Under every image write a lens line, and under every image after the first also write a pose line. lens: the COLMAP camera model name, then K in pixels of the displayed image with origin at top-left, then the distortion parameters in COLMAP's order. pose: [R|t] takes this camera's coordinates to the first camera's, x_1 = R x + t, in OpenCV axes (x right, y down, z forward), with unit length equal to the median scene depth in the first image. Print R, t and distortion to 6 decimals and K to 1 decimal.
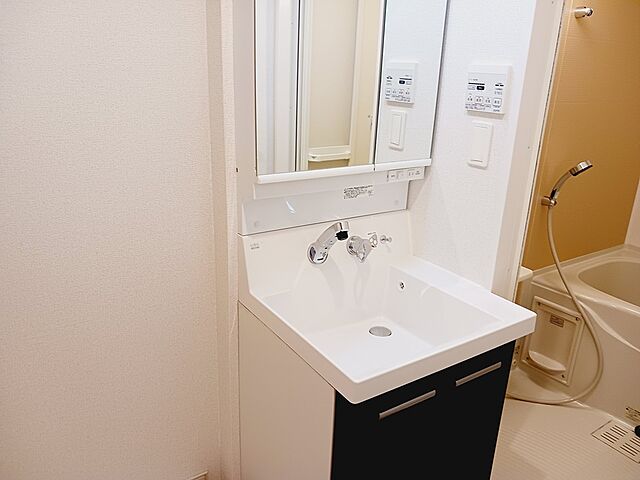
lens RADIAL K [[506.3, 0, 319.4], [0, 506.3, 238.6], [0, 0, 1]] dist [0.003191, -0.006839]
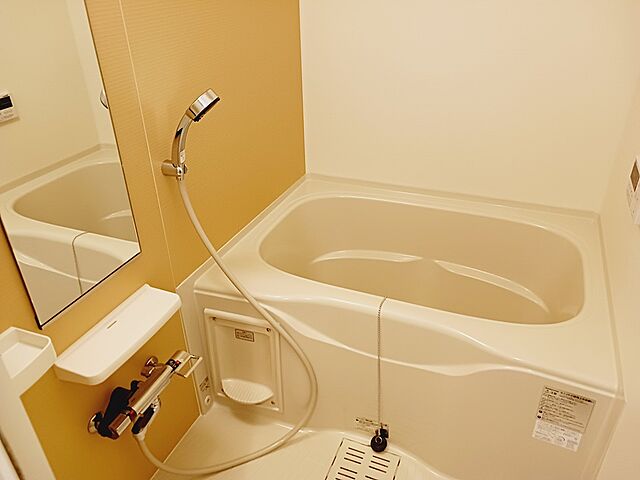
lens RADIAL K [[506.3, 0, 318.4], [0, 506.3, 239.8], [0, 0, 1]] dist [0.003191, -0.006839]
pose [[0.830436, -0.322836, 0.454041, 0.299157], [0.225542, 0.940031, 0.255875, -0.106503], [-0.509418, -0.110082, 0.853449, 0.412440]]
